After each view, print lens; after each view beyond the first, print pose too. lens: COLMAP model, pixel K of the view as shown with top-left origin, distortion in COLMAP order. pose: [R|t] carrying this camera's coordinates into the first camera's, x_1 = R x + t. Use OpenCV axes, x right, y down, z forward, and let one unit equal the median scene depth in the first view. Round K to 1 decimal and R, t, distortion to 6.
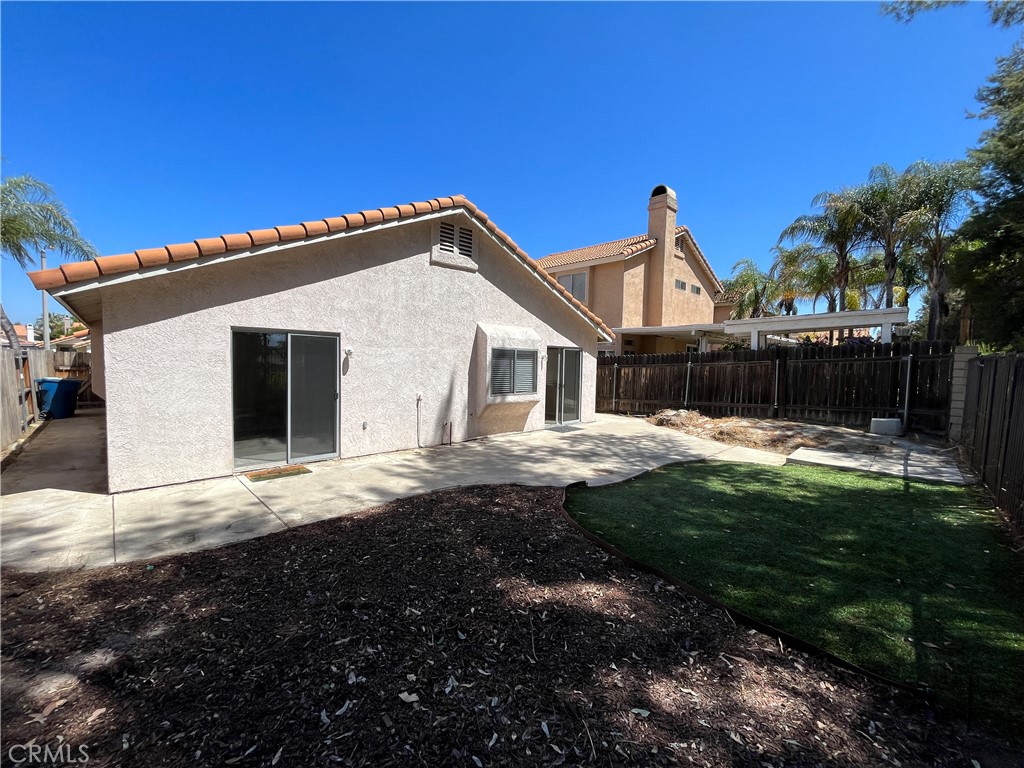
lens RADIAL K [[411.1, 0, 507.8], [0, 411.1, 385.7], [0, 0, 1]] dist [-0.000289, -0.000089]
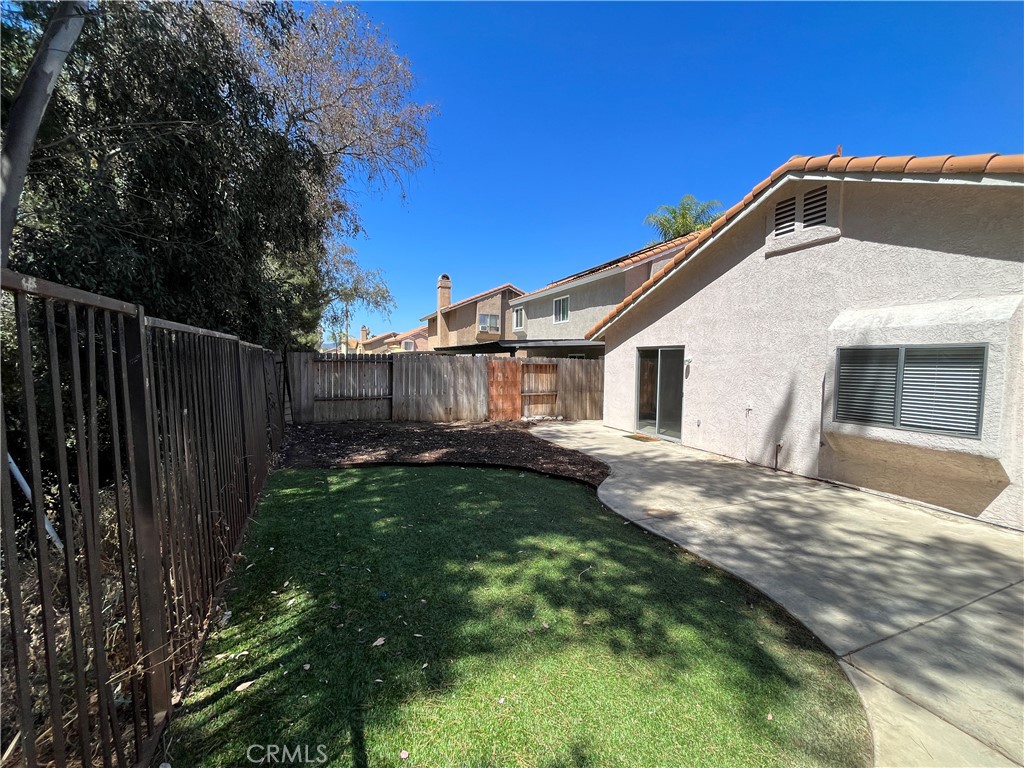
lens RADIAL K [[411.1, 0, 507.8], [0, 411.1, 385.7], [0, 0, 1]] dist [-0.000289, -0.000089]
pose [[-0.356132, 0.031336, -0.933910, 0.930658], [-0.074872, 0.995267, 0.061946, -0.039712], [0.931431, 0.091985, -0.352100, 0.906075]]
